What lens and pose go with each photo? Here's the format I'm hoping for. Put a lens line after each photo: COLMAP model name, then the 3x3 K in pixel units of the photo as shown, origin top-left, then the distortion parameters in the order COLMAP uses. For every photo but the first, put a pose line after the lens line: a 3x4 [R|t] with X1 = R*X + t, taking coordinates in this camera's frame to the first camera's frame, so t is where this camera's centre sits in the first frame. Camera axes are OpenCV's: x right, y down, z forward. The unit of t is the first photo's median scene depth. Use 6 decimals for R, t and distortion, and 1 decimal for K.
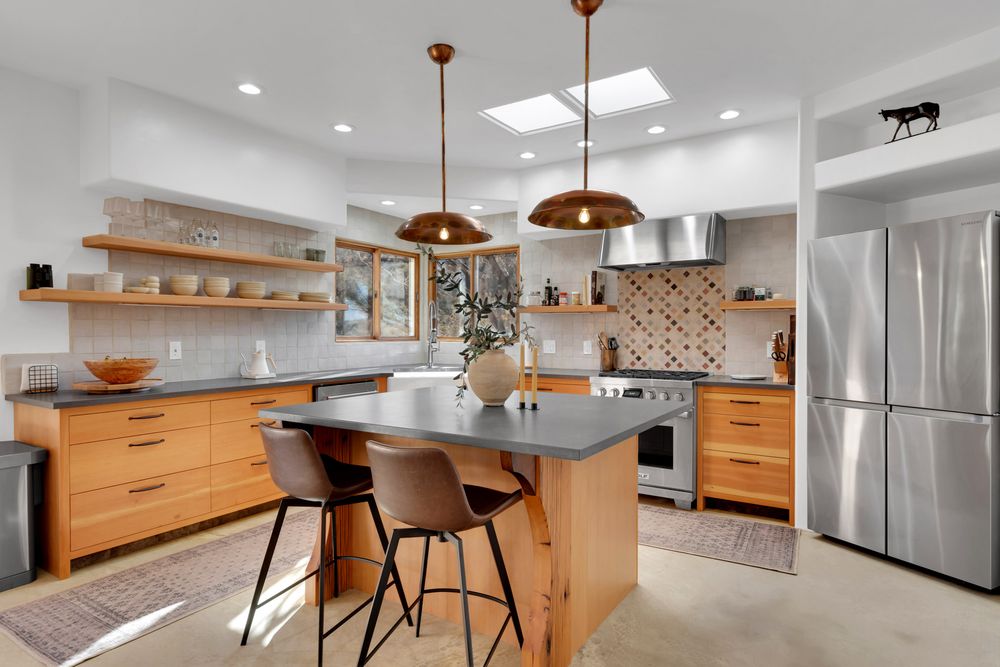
lens RADIAL K [[559.6, 0, 501.3], [0, 559.6, 336.7], [0, 0, 1]] dist [0.014884, -0.000626]
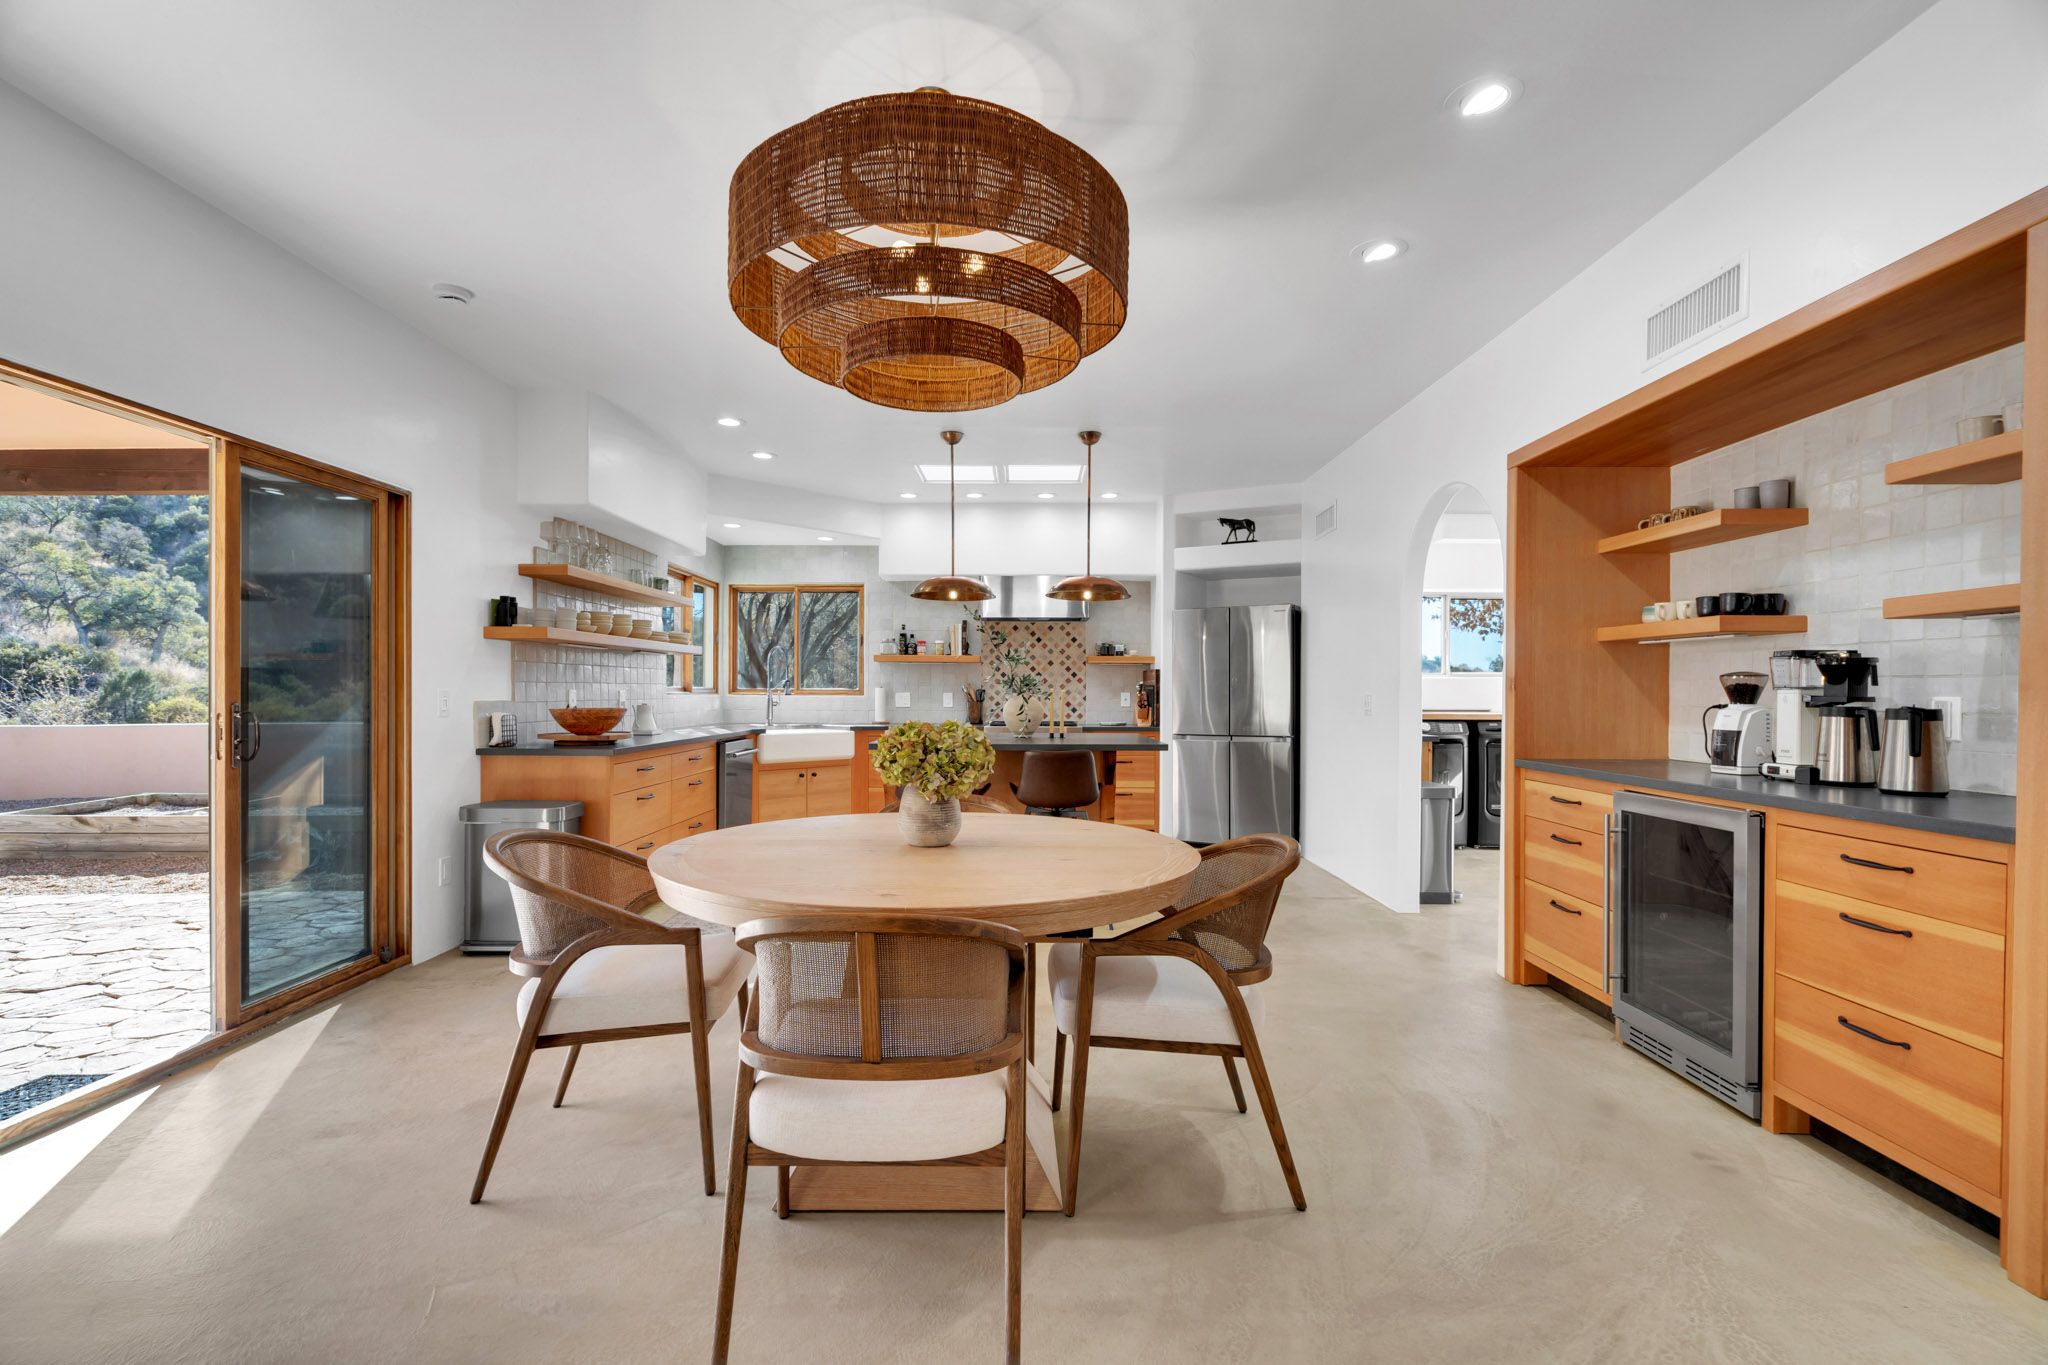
lens RADIAL K [[957.9, 0, 1026.0], [0, 957.9, 693.0], [0, 0, 1]] dist [-0.004582, 0.000142]
pose [[0.835917, 0.001890, 0.548852, -0.877244], [0.003246, 0.999960, -0.008387, 0.029963], [-0.548846, 0.008793, 0.835877, -0.590512]]
